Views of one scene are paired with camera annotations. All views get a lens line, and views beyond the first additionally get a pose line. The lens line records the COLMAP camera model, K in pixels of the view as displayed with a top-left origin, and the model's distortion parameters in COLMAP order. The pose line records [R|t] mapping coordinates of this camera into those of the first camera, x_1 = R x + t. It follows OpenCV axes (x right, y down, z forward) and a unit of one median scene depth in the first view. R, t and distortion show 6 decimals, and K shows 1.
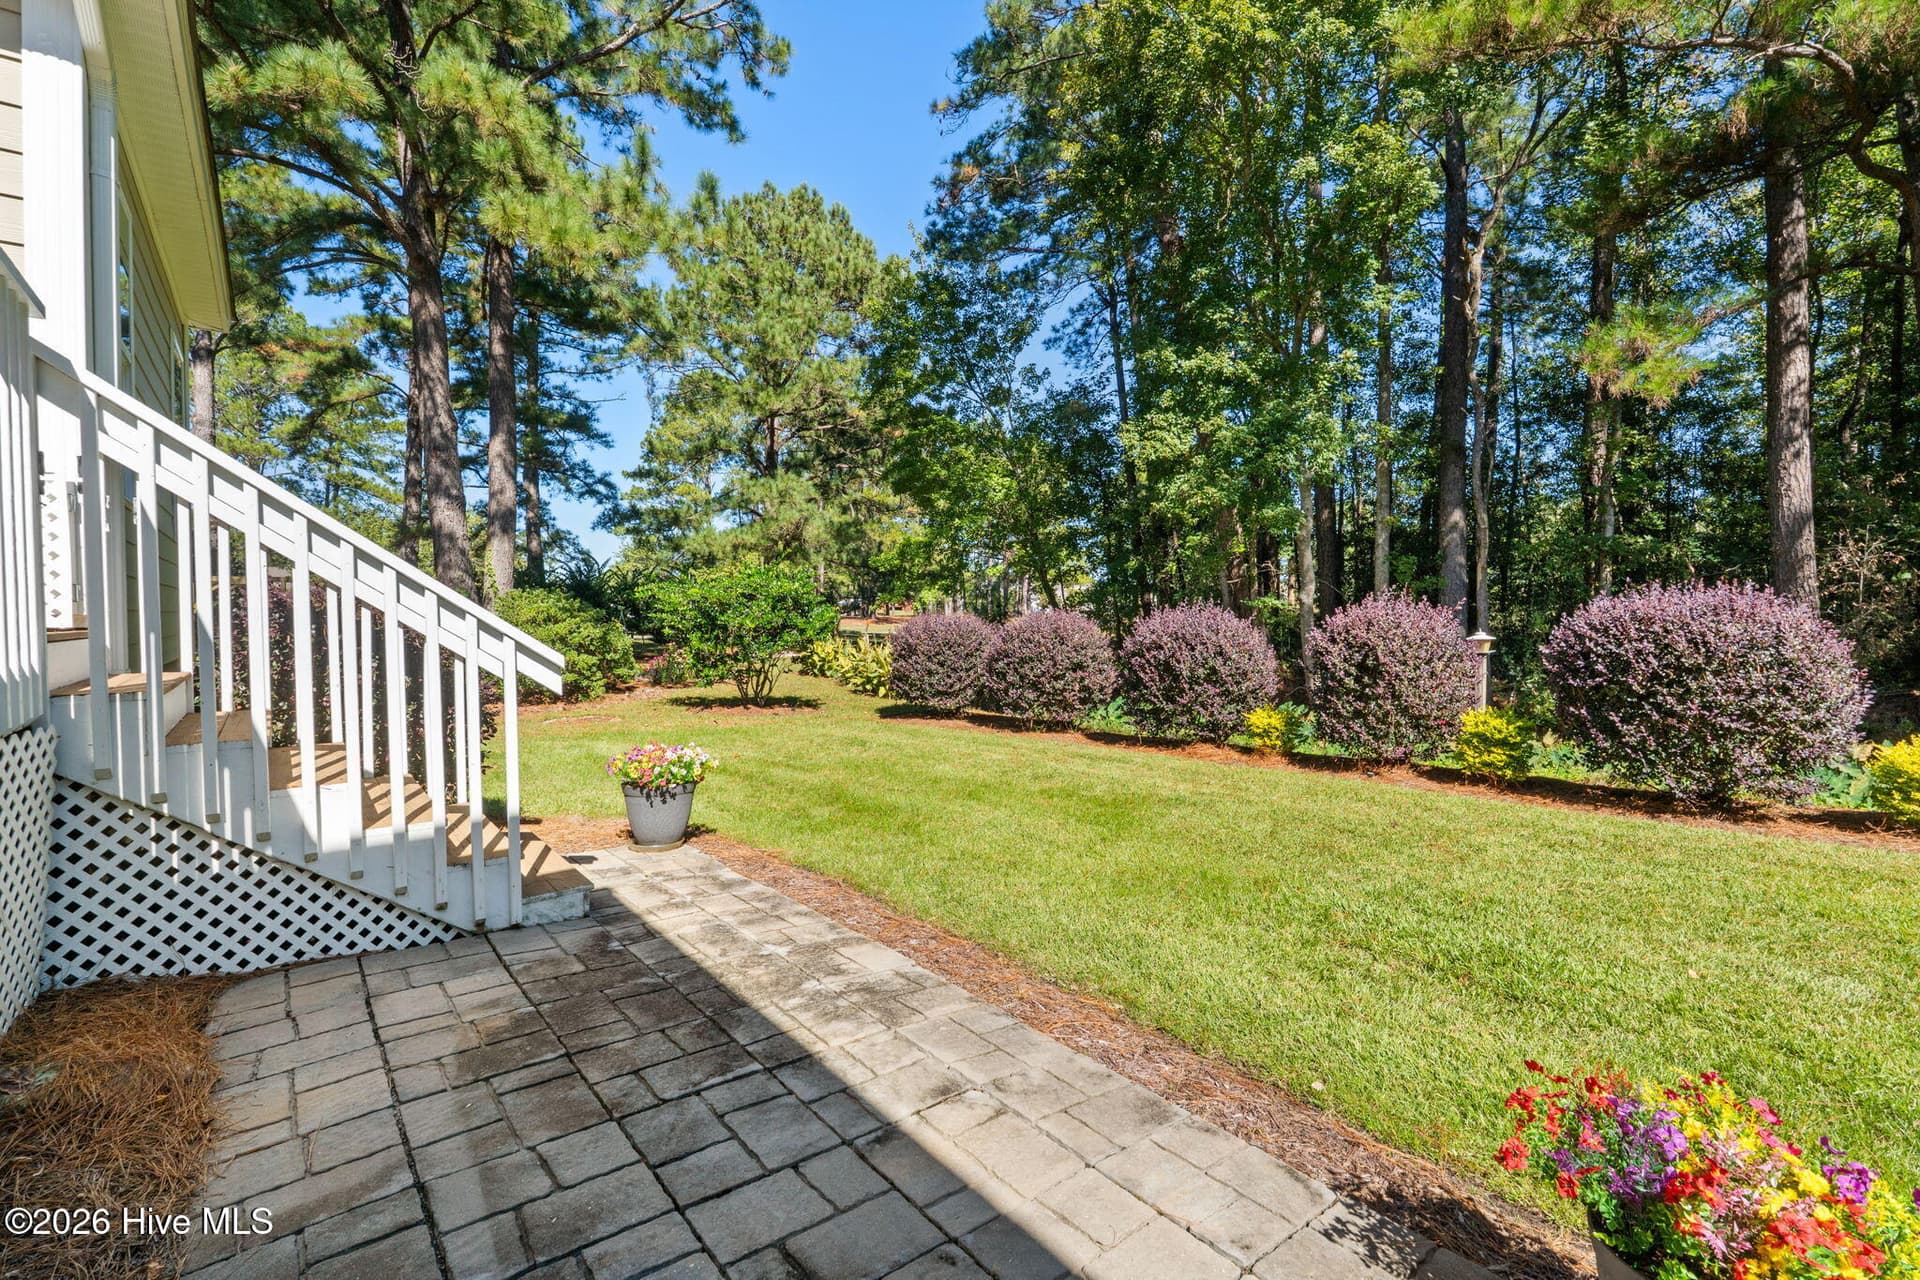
lens RADIAL K [[862.9, 0, 953.3], [0, 862.9, 636.2], [0, 0, 1]] dist [-0.003898, -0.000113]
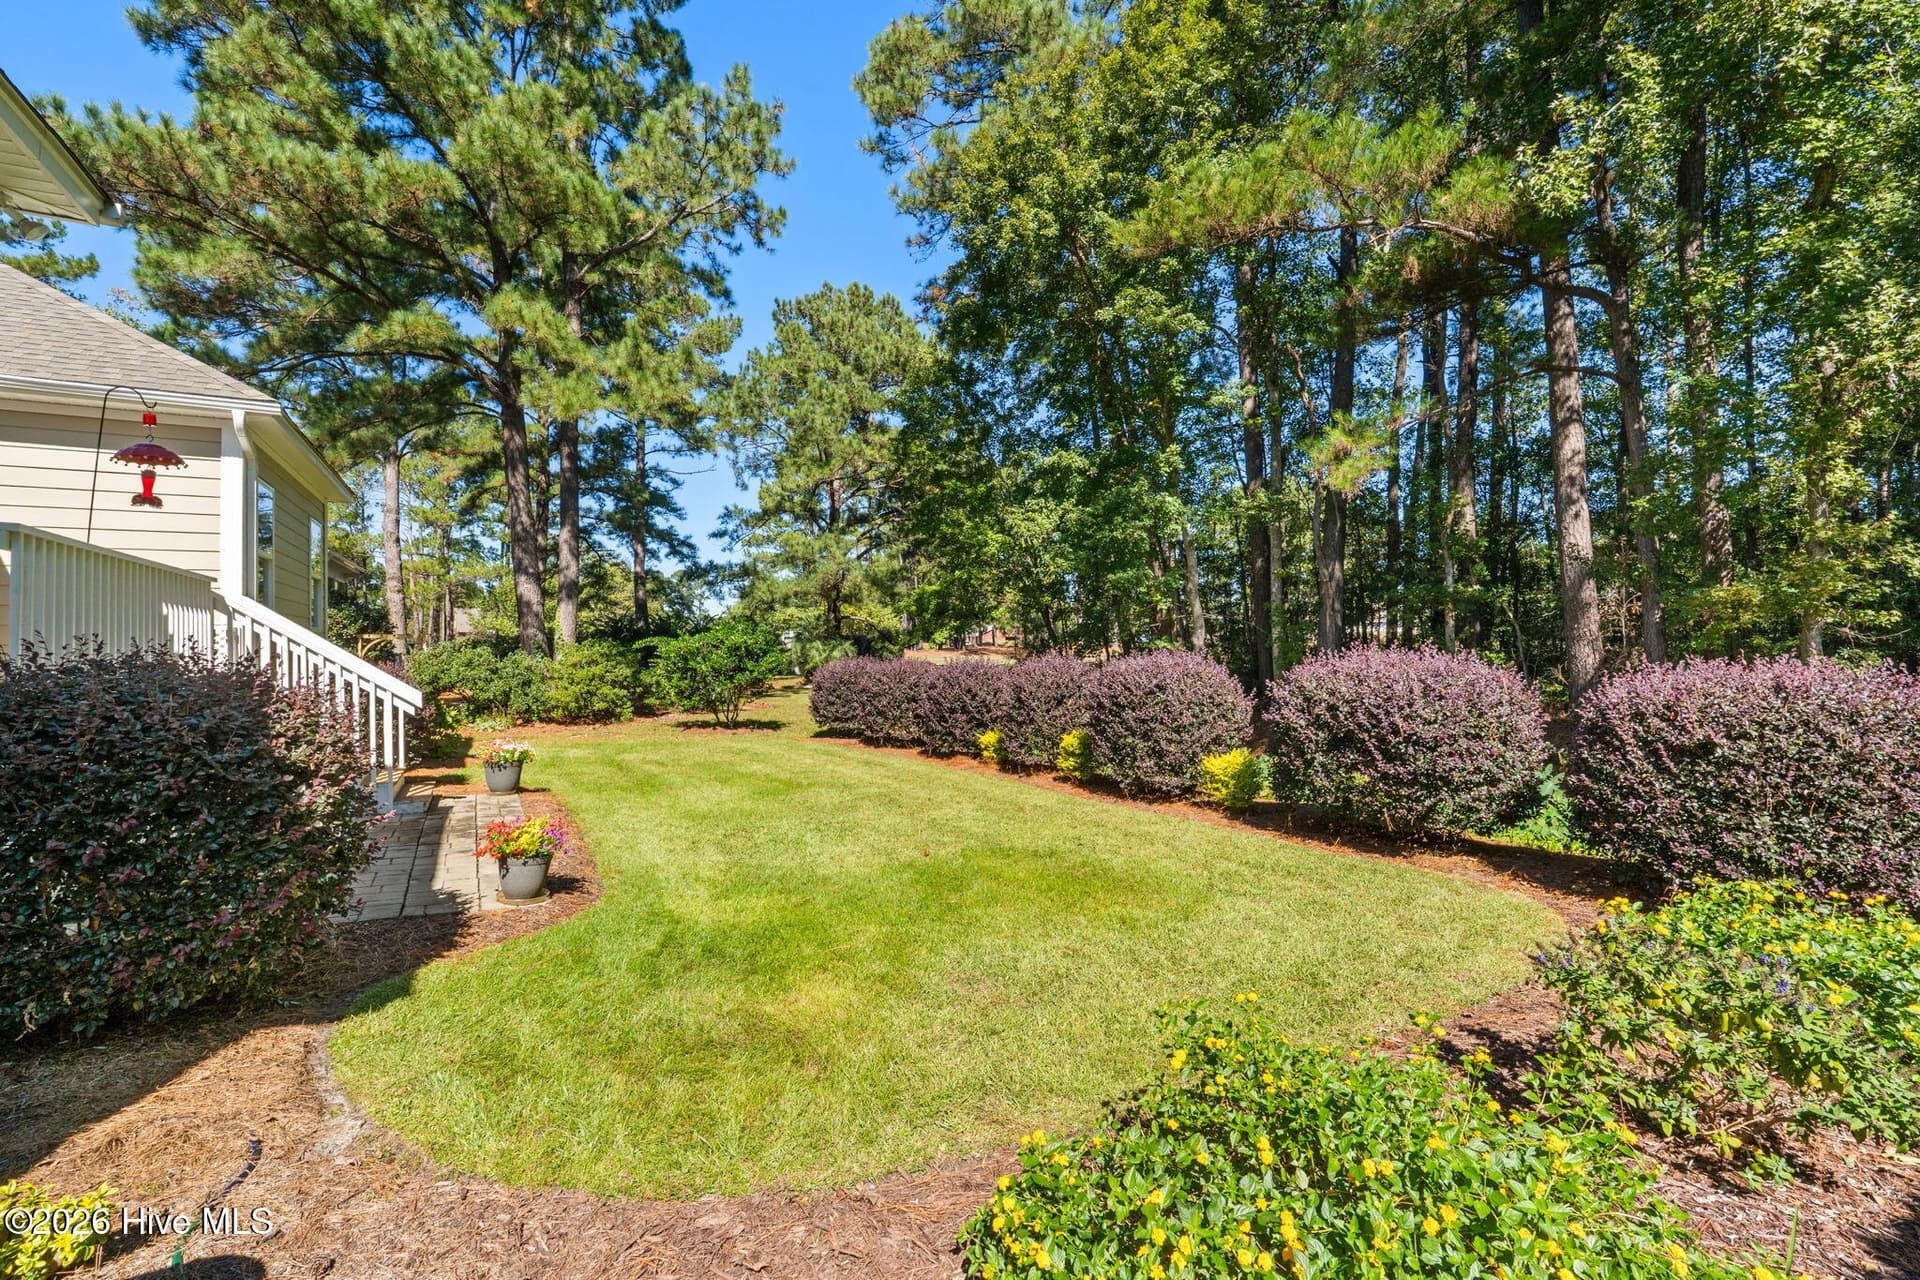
lens RADIAL K [[862.9, 0, 953.3], [0, 862.9, 636.2], [0, 0, 1]] dist [-0.003898, -0.000113]
pose [[0.985502, -0.009069, -0.169422, 0.324622], [0.003804, 0.999501, -0.031370, -0.016411], [0.169622, 0.030271, 0.985044, -0.246360]]
